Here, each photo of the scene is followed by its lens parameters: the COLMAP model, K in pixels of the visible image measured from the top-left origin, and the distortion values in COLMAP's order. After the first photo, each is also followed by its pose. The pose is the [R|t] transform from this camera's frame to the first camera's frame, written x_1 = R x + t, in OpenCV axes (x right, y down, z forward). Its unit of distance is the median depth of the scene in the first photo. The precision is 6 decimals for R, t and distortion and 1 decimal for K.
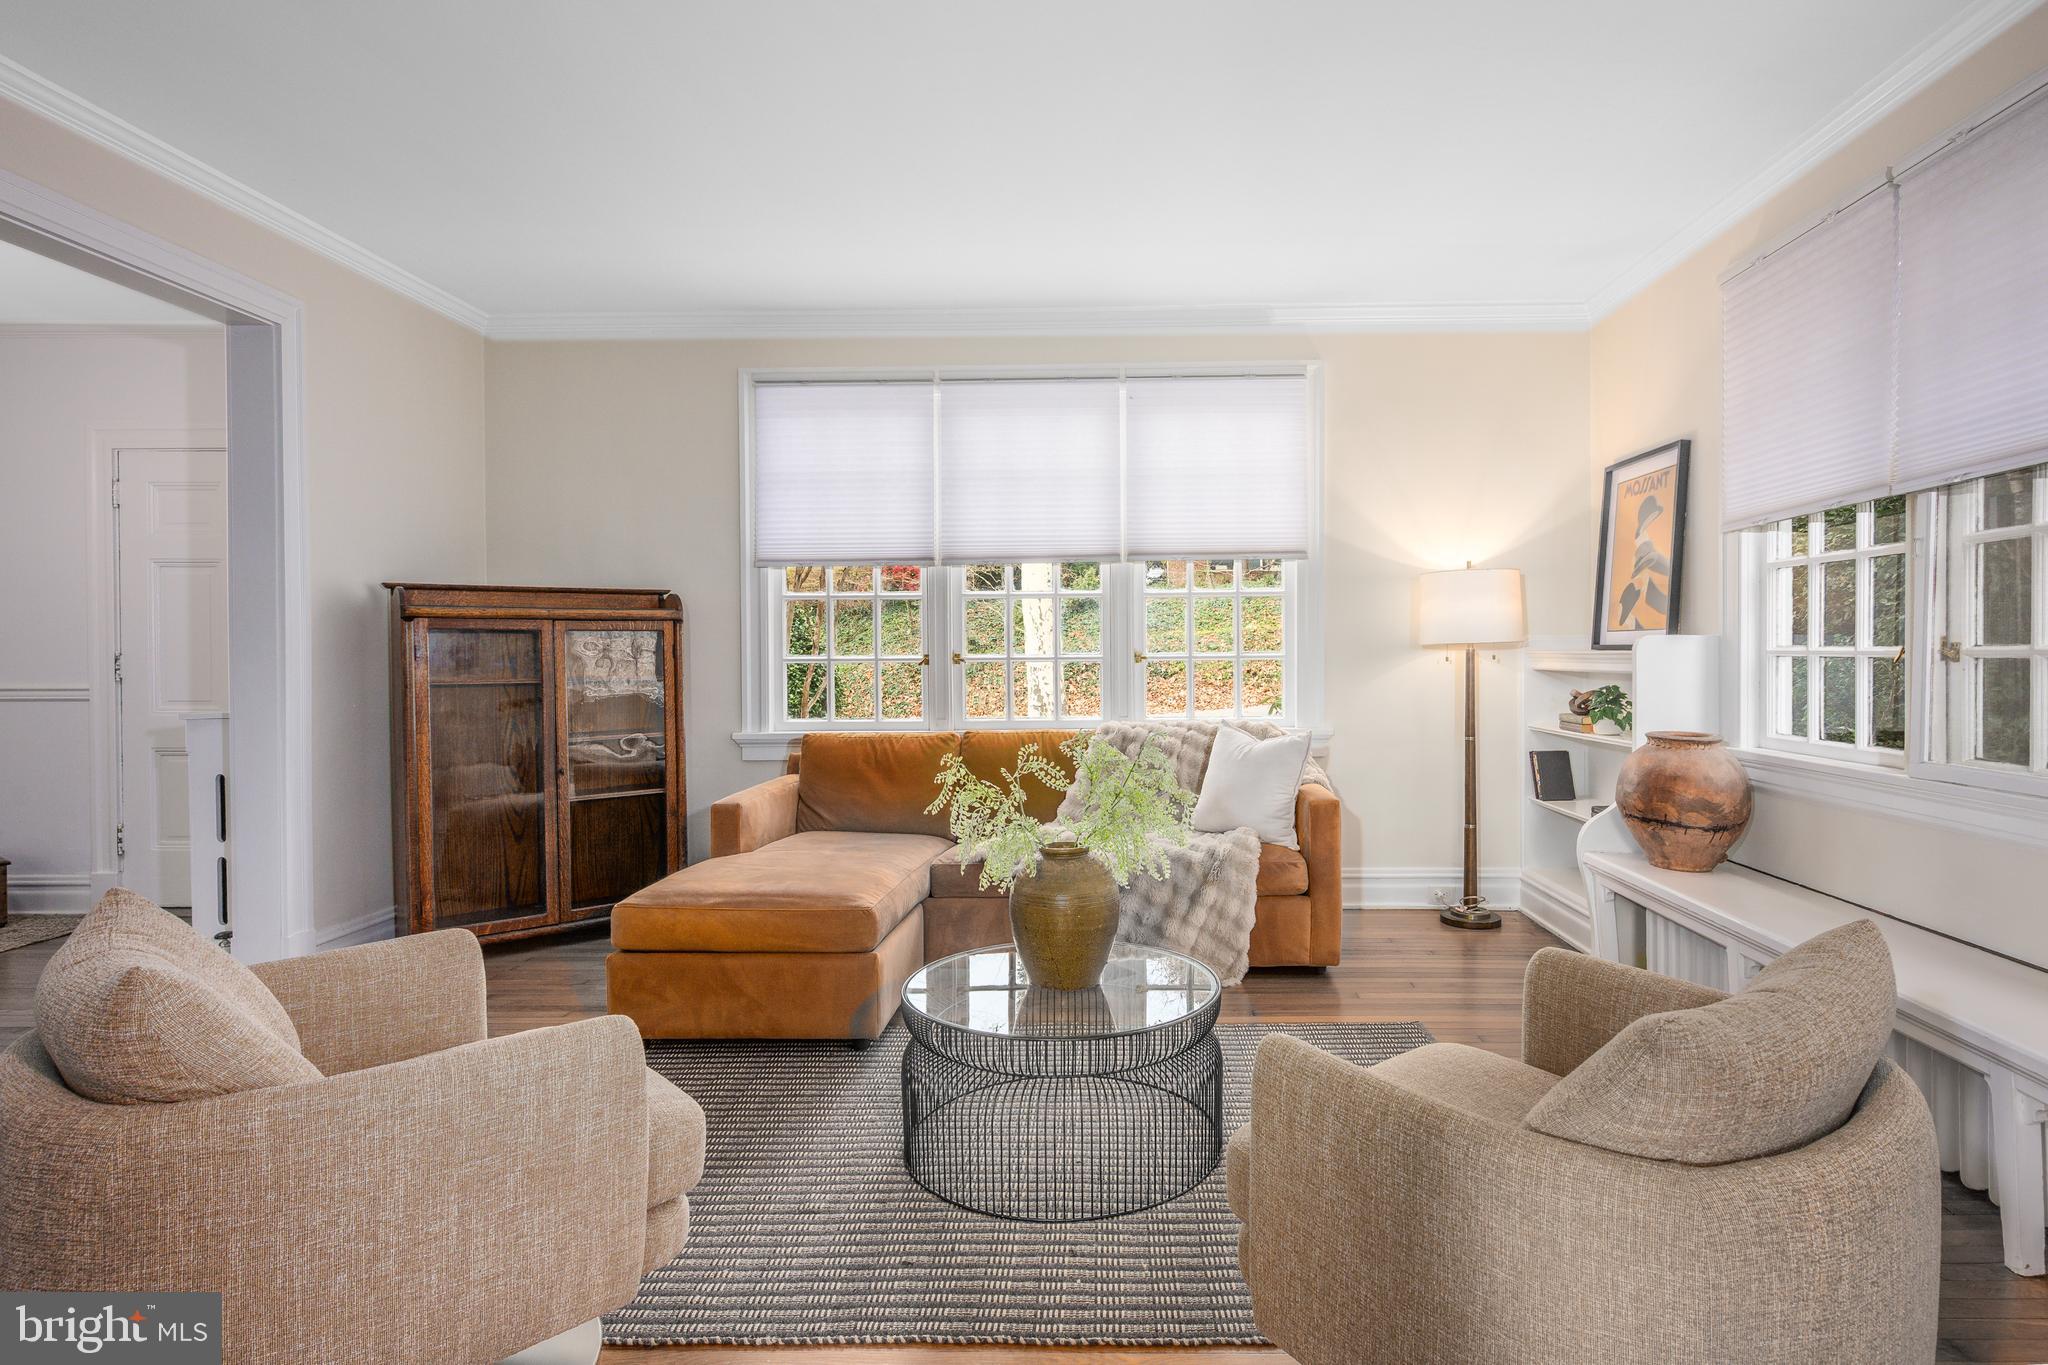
lens RADIAL K [[1000.5, 0, 1038.1], [0, 1000.5, 673.5], [0, 0, 1]] dist [0.000654, 0.000826]
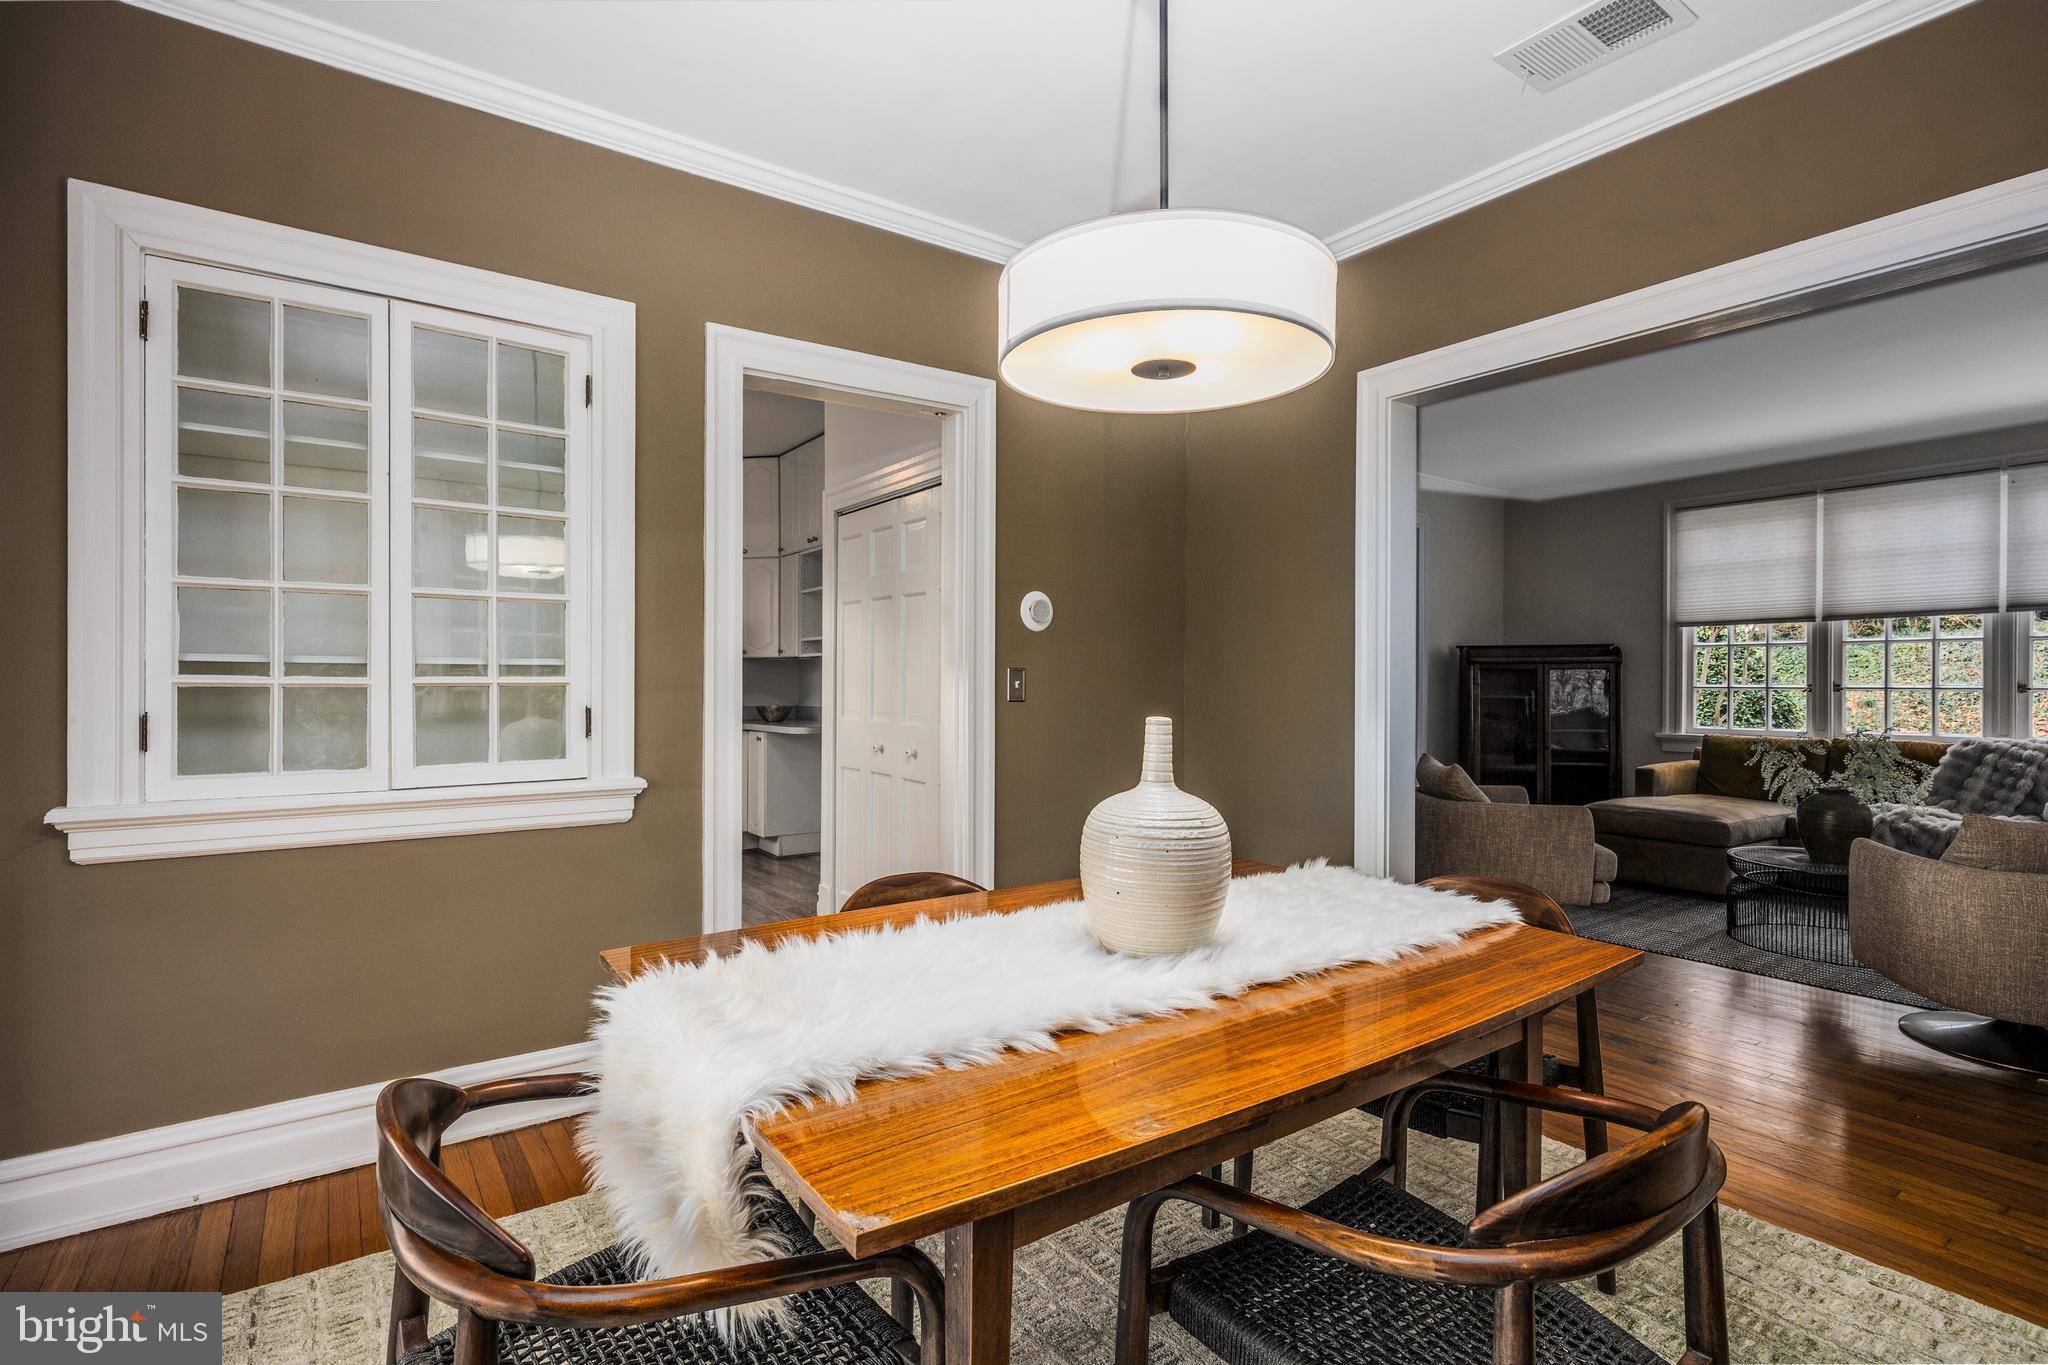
lens RADIAL K [[1000.5, 0, 1038.1], [0, 1000.5, 673.5], [0, 0, 1]] dist [0.000654, 0.000826]
pose [[0.632602, 0.002463, -0.774473, 0.339701], [-0.022853, 0.999619, -0.015487, 0.013396], [0.774140, 0.027496, 0.632417, -0.853775]]
